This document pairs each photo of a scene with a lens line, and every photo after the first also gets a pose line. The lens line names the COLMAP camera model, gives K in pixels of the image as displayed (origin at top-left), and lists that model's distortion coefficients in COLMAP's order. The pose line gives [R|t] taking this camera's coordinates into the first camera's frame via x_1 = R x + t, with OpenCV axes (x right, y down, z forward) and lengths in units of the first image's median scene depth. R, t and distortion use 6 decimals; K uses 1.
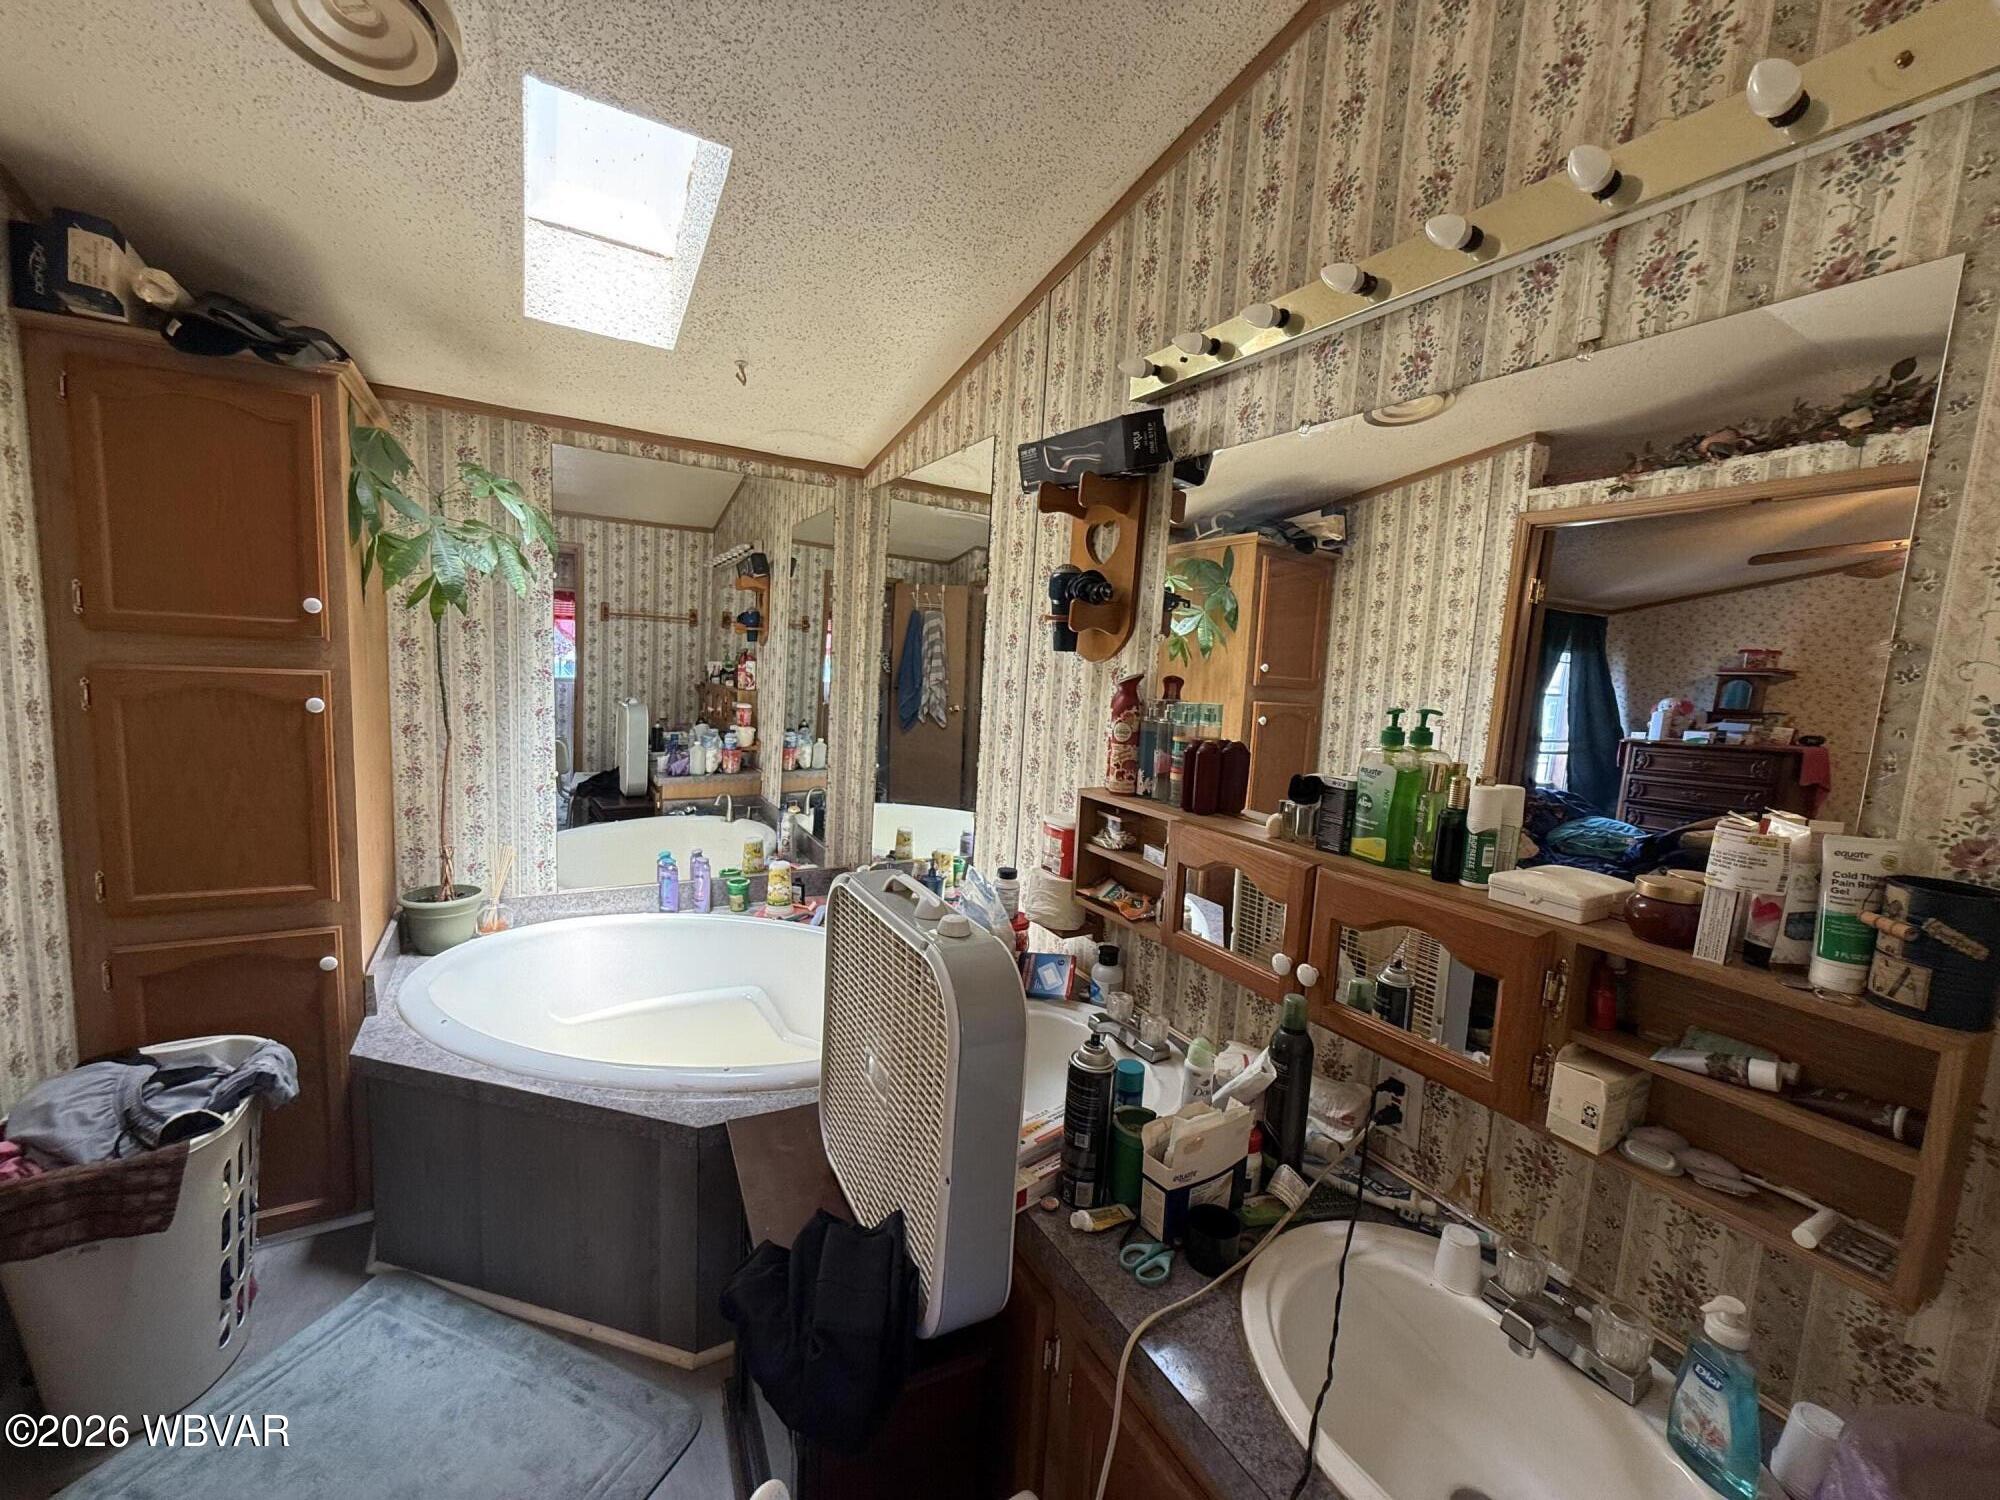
lens RADIAL K [[798.6, 0, 1009.4], [0, 798.6, 754.5], [0, 0, 1]] dist [-0.003311, -0.000105]
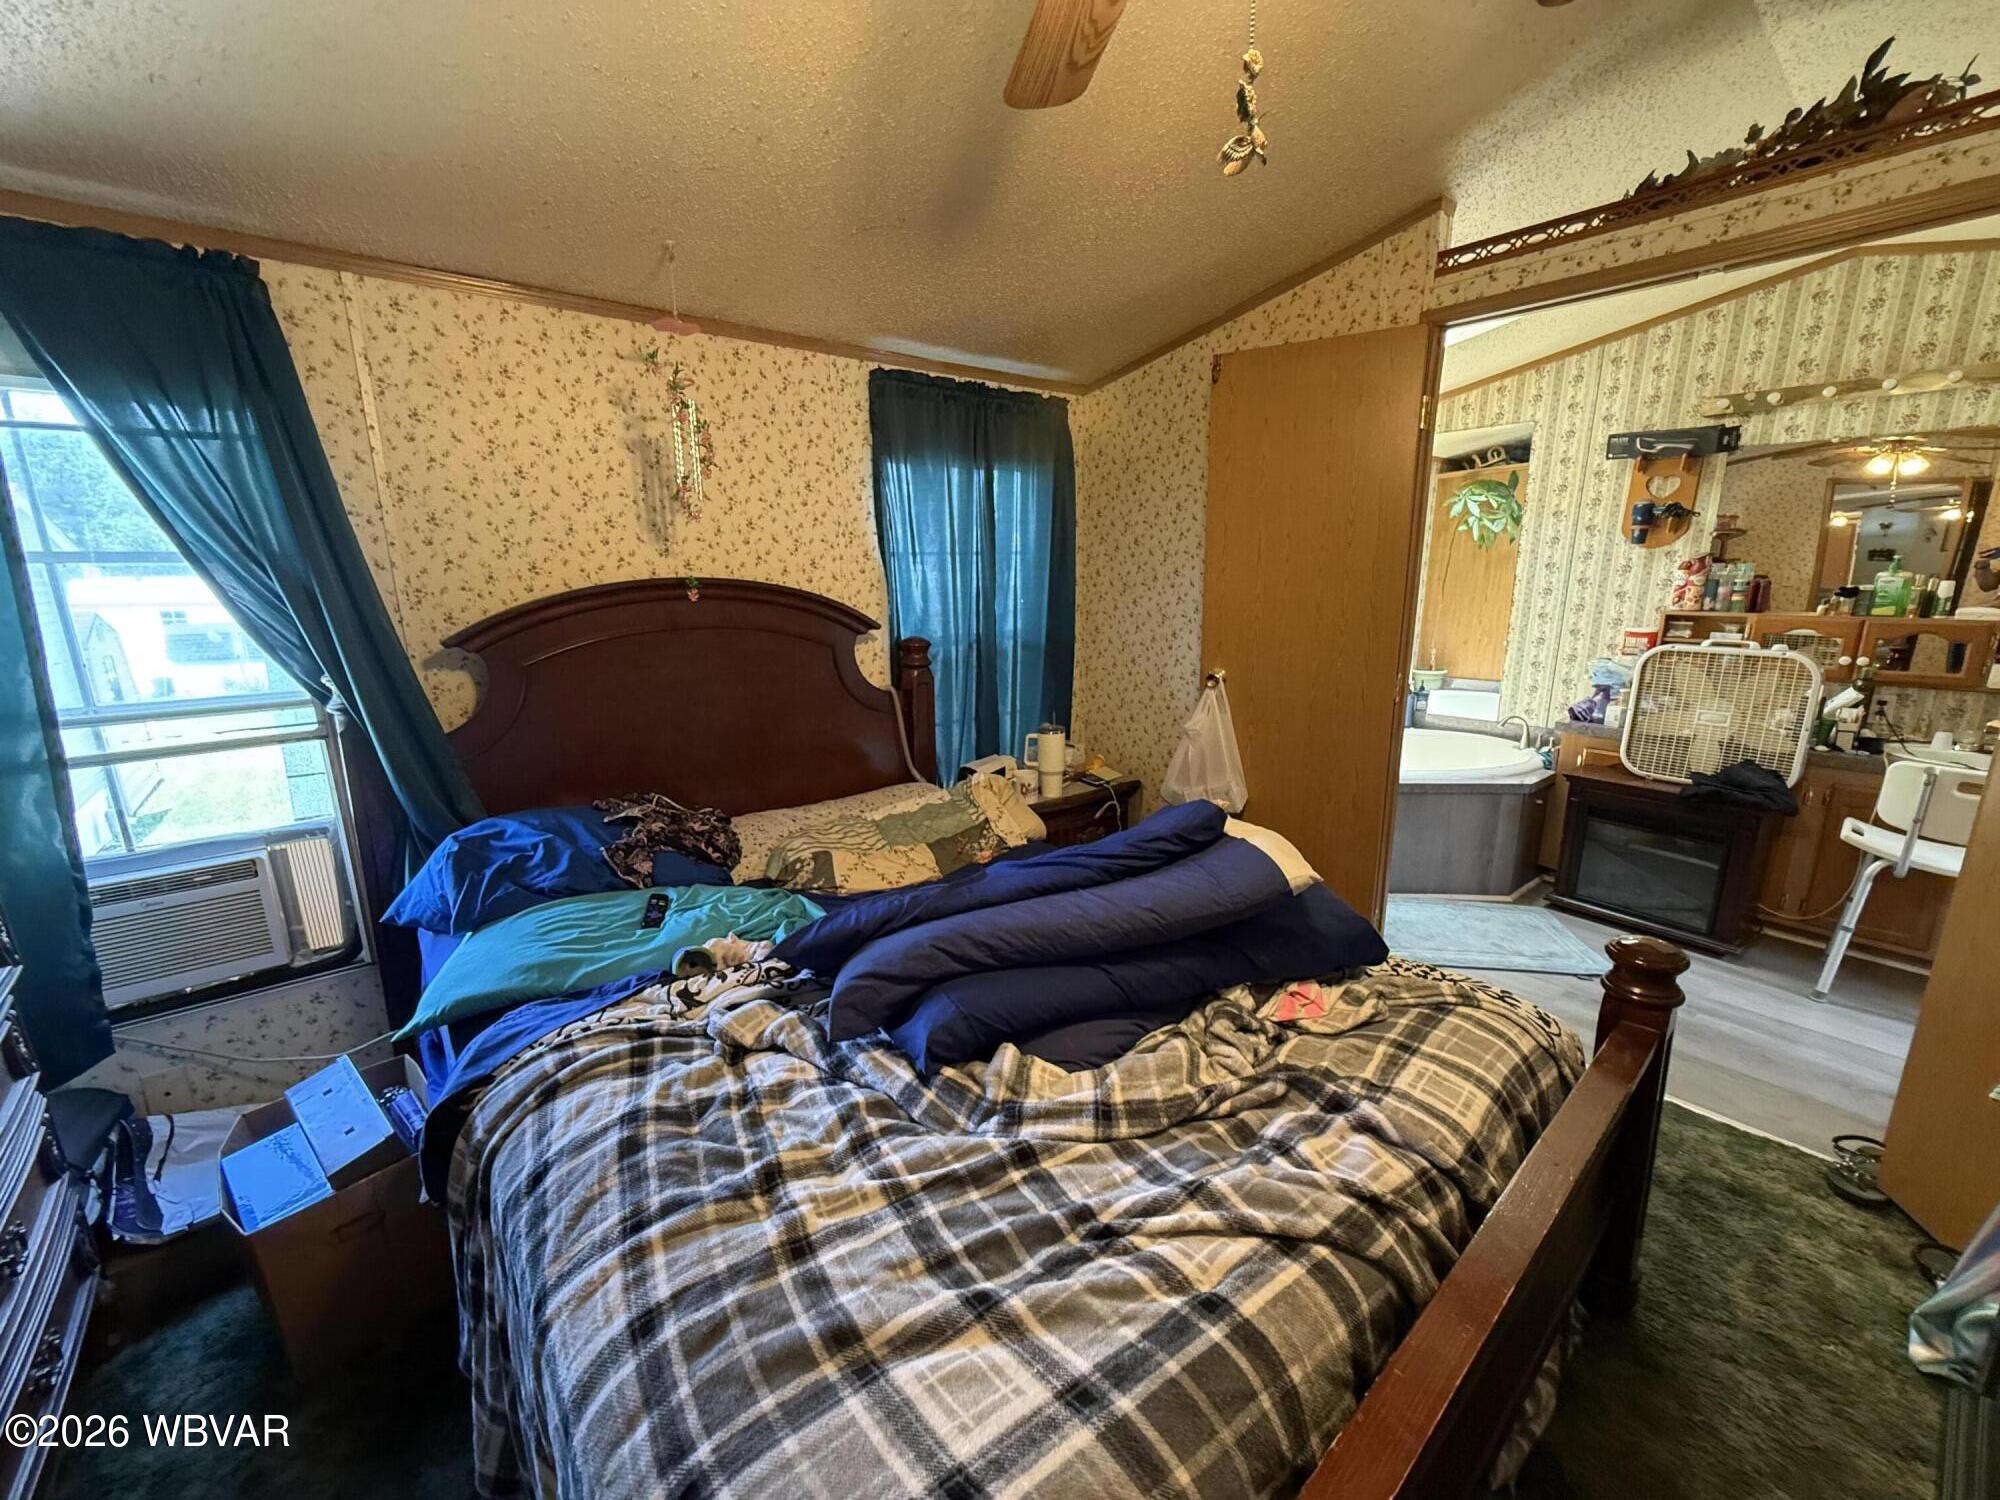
lens RADIAL K [[798.6, 0, 1015.0], [0, 798.6, 747.2], [0, 0, 1]] dist [-0.003311, -0.000105]
pose [[0.983390, -0.104163, 0.148641, -1.833382], [0.087446, 0.989521, 0.114893, 0.007454], [-0.159051, -0.099987, 0.982194, -0.751277]]
